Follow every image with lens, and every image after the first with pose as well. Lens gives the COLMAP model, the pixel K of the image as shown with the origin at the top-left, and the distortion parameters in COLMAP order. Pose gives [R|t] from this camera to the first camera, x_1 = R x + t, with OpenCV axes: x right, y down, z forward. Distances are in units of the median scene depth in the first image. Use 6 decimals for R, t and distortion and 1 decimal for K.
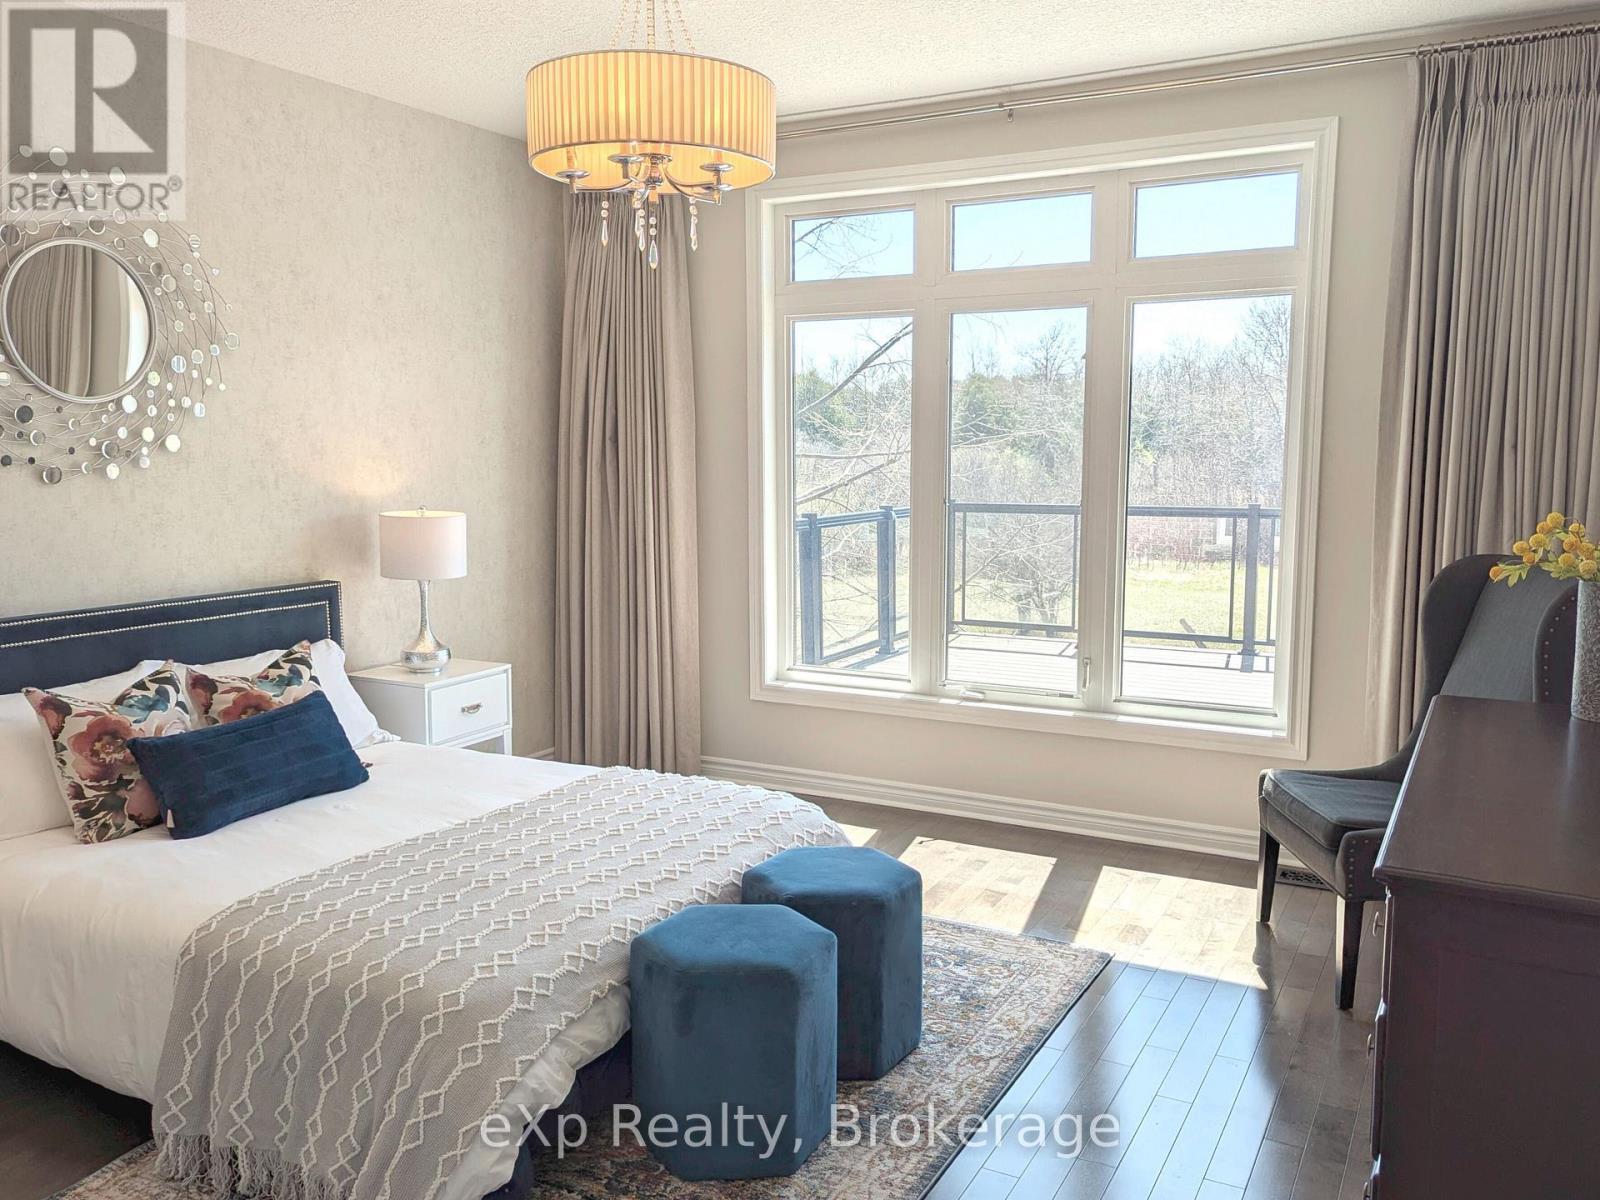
lens RADIAL K [[1286.8, 0, 800.1], [0, 1286.8, 600.4], [0, 0, 1]] dist [0.045329, -0.047979]
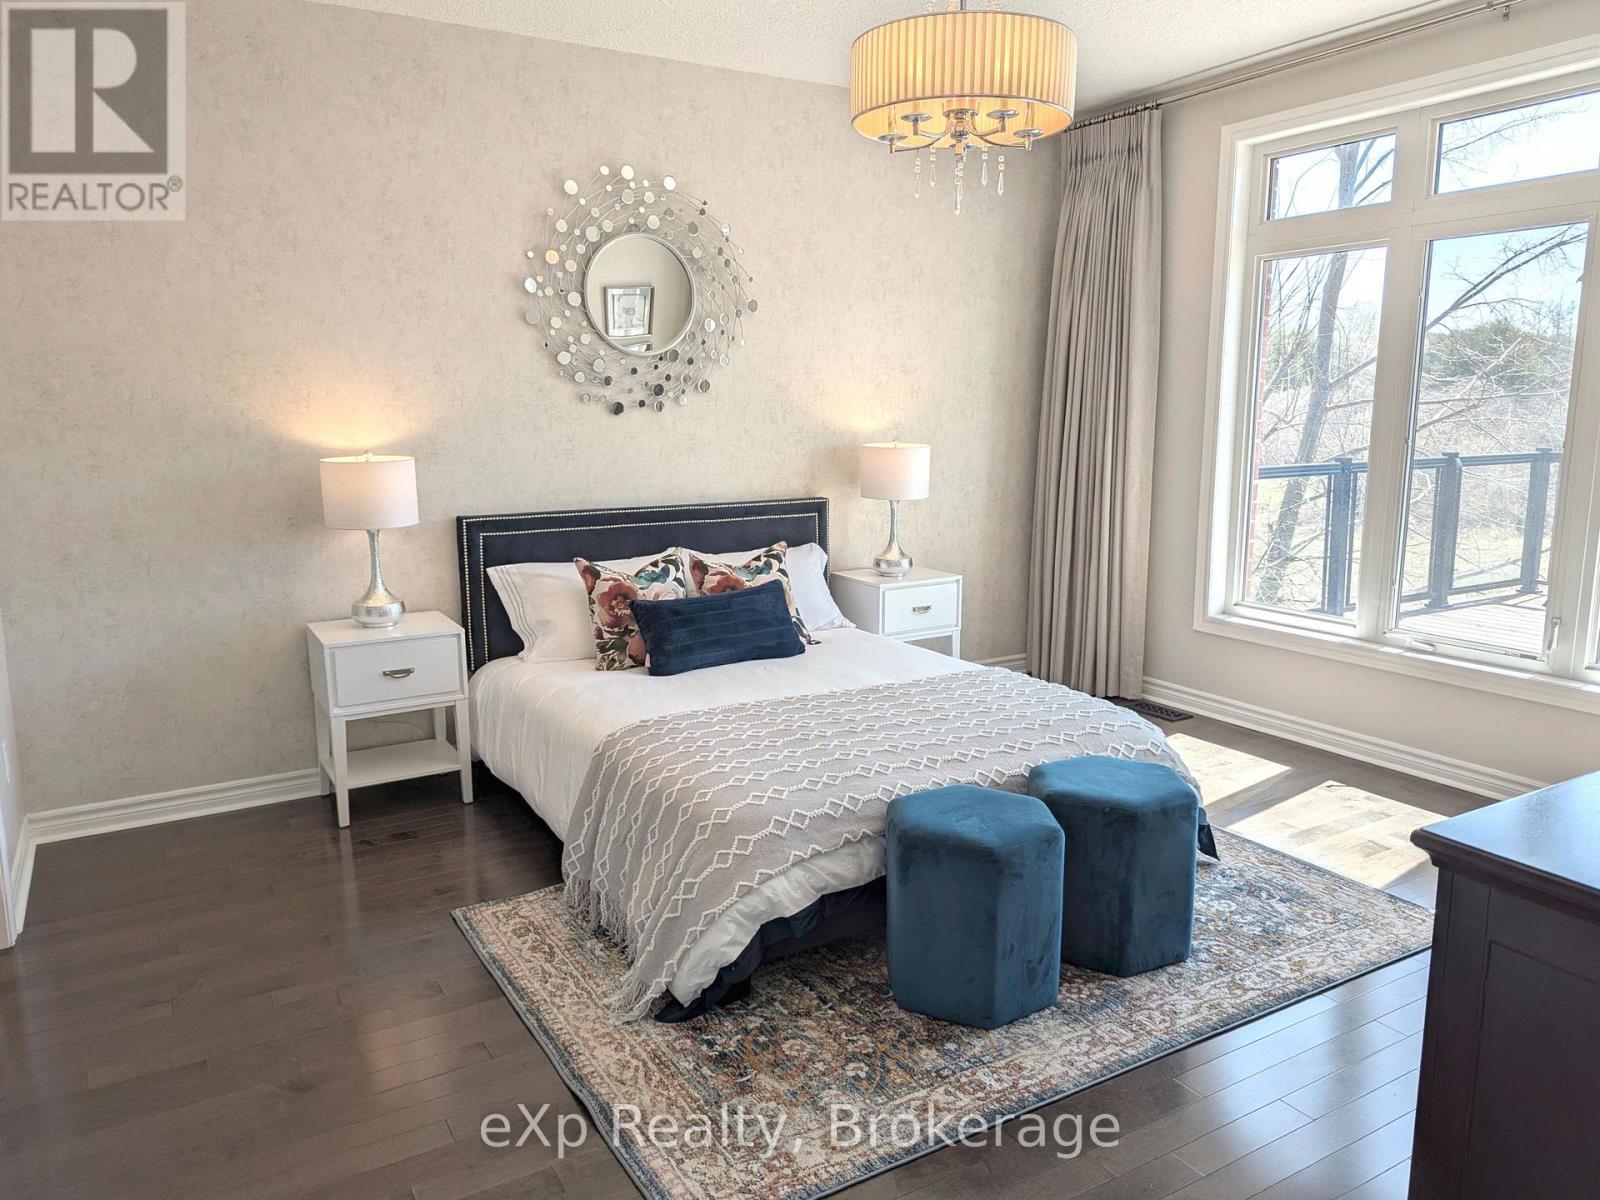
lens RADIAL K [[1115.8, 0, 799.9], [0, 1115.8, 596.9], [0, 0, 1]] dist [0.042354, -0.027633]
pose [[0.859184, 0.087467, -0.504135, 0.234018], [-0.060702, 0.995747, 0.069308, 0.010262], [0.508053, -0.028946, 0.860839, 0.070386]]
